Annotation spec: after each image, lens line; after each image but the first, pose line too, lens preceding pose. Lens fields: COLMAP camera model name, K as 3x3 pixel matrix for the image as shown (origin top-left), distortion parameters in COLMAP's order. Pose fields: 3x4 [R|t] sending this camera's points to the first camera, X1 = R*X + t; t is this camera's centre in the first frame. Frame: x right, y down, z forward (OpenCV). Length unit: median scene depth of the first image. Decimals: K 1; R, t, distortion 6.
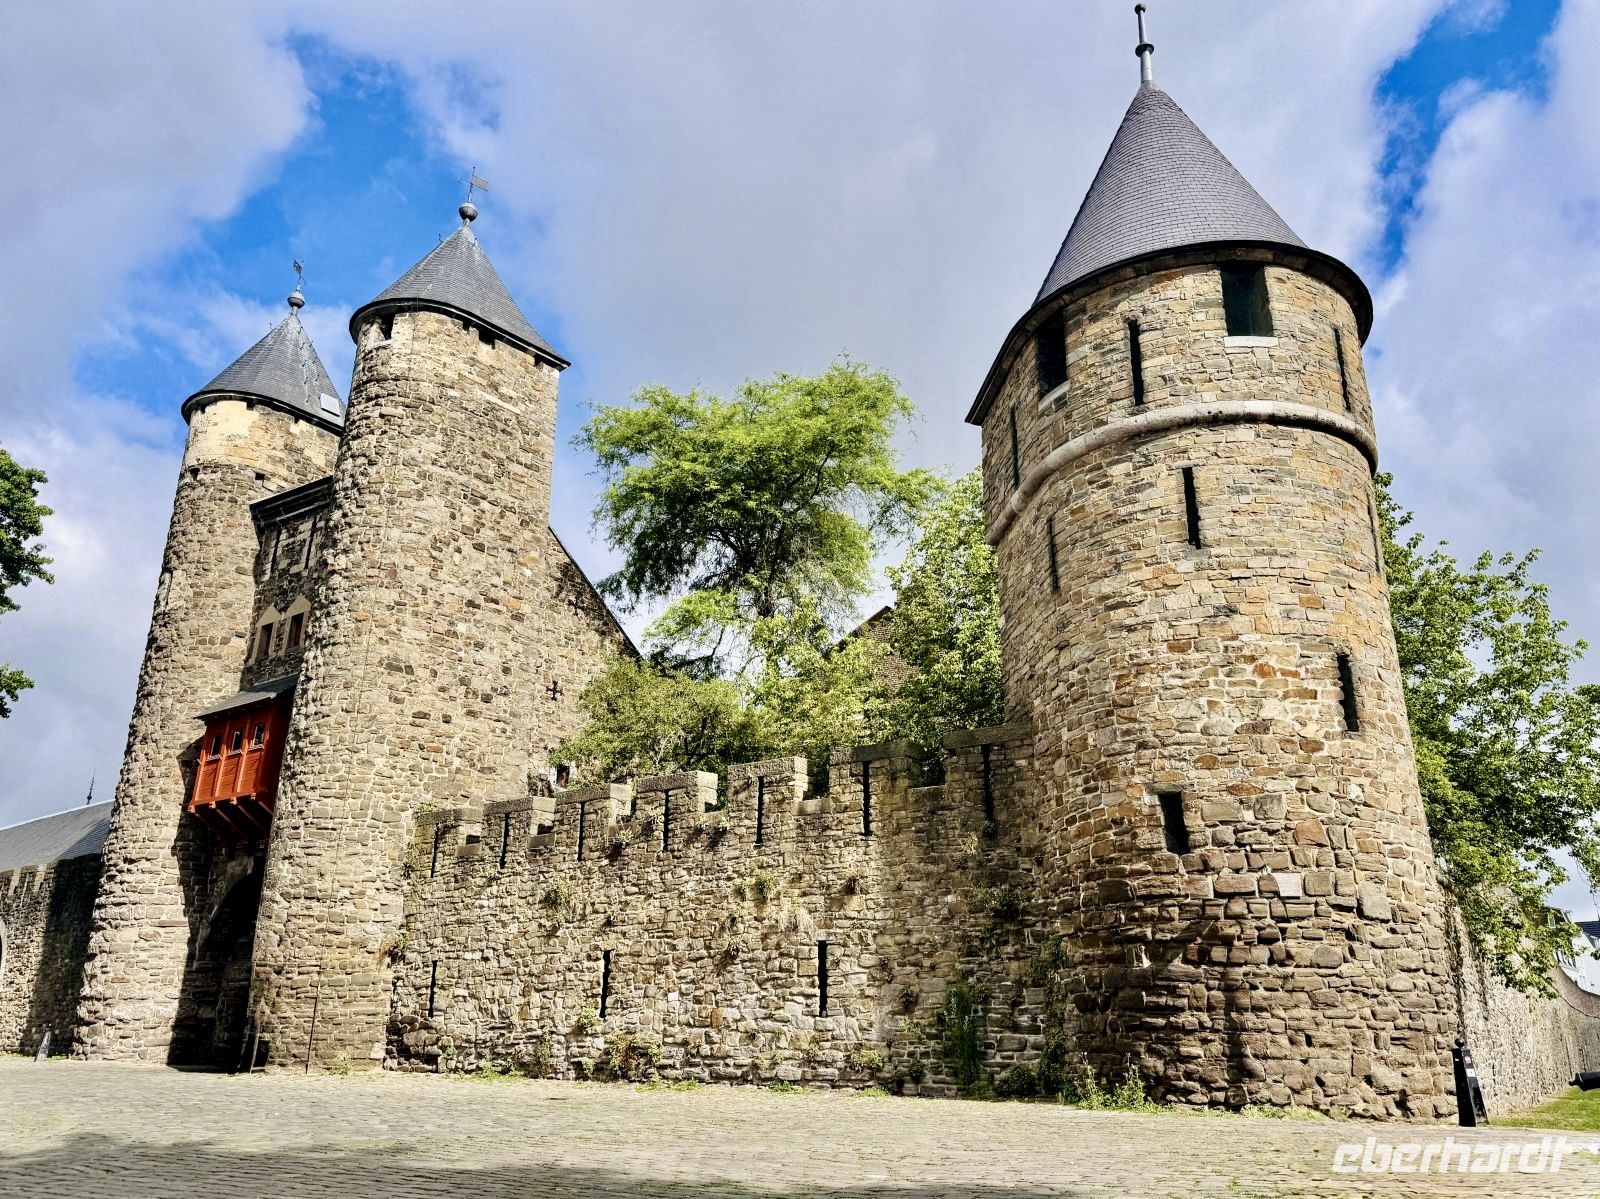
lens RADIAL K [[1124.4, 0, 800.0], [0, 1124.4, 599.5], [0, 0, 1]] dist [0.007597, -0.024696]
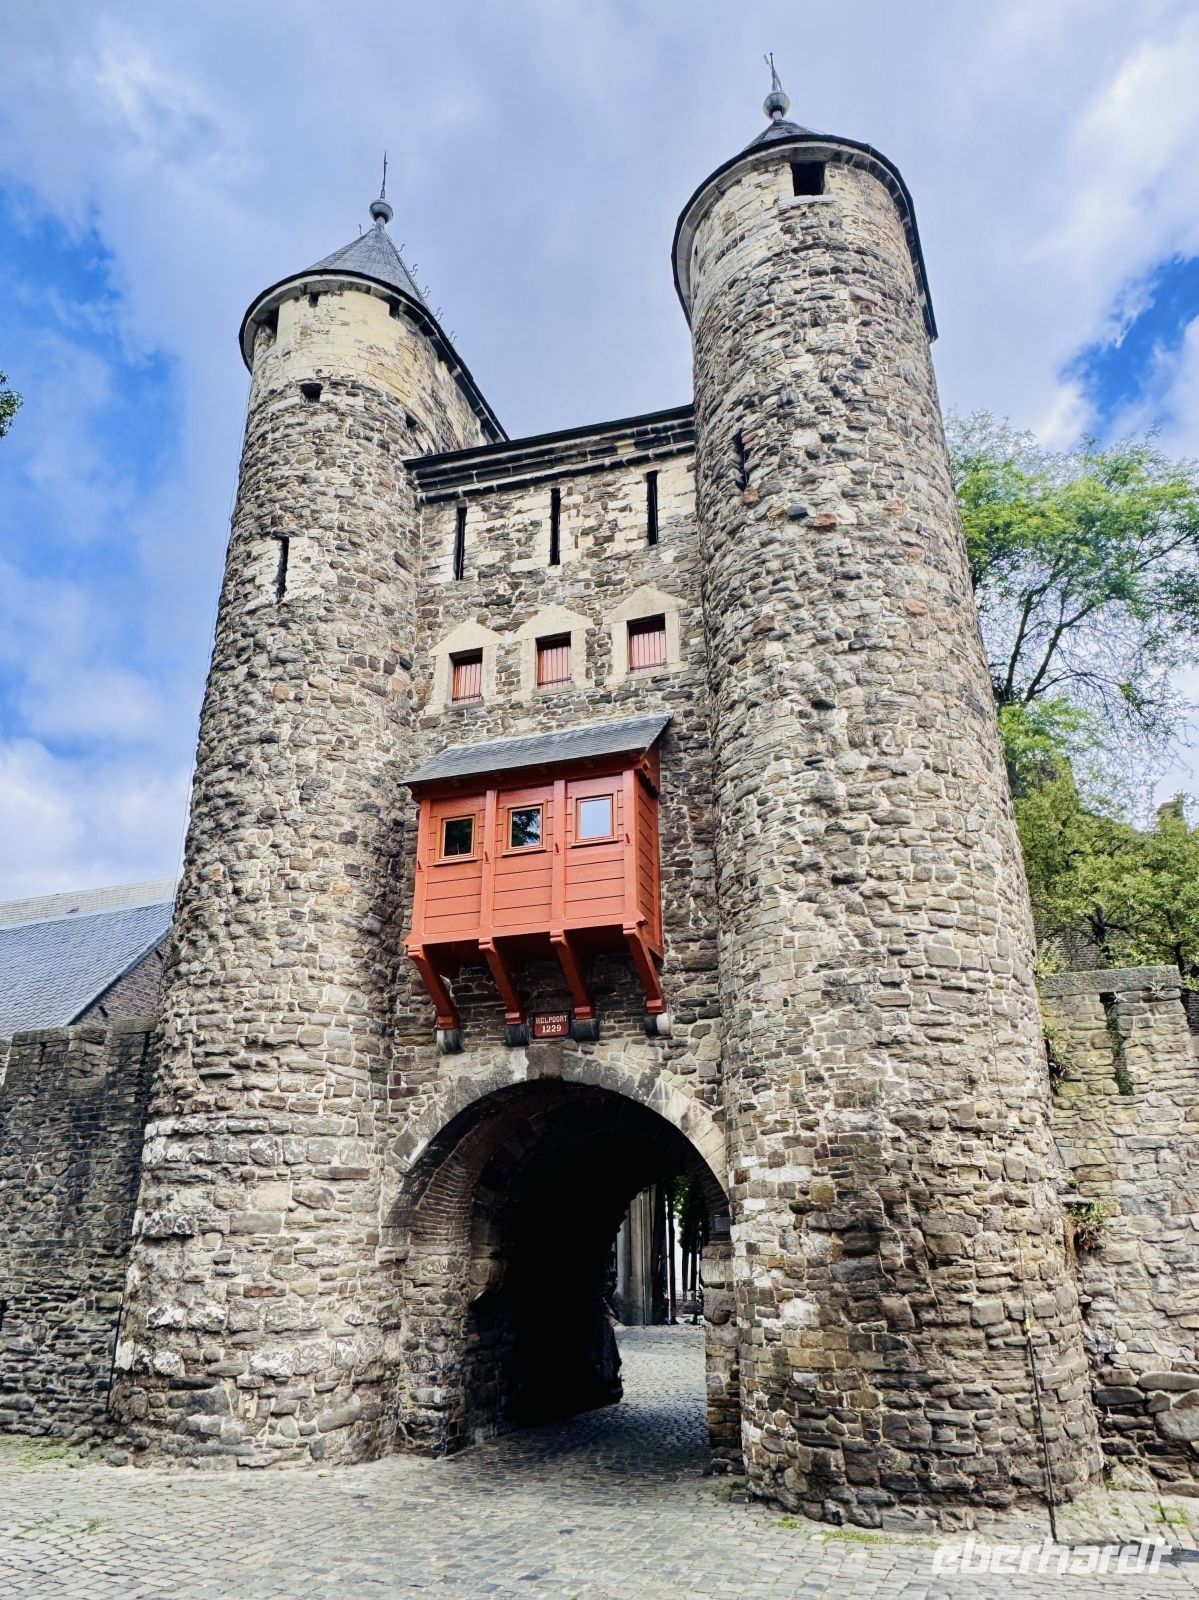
lens RADIAL K [[1066.4, 0, 599.5], [0, 1066.4, 800.0], [0, 0, 1]] dist [-0.010314, -0.001588]
pose [[0.956305, 0.109493, 0.271093, -0.603369], [-0.094804, 0.993256, -0.066740, 0.141988], [-0.276572, 0.038123, 0.960237, 0.499863]]
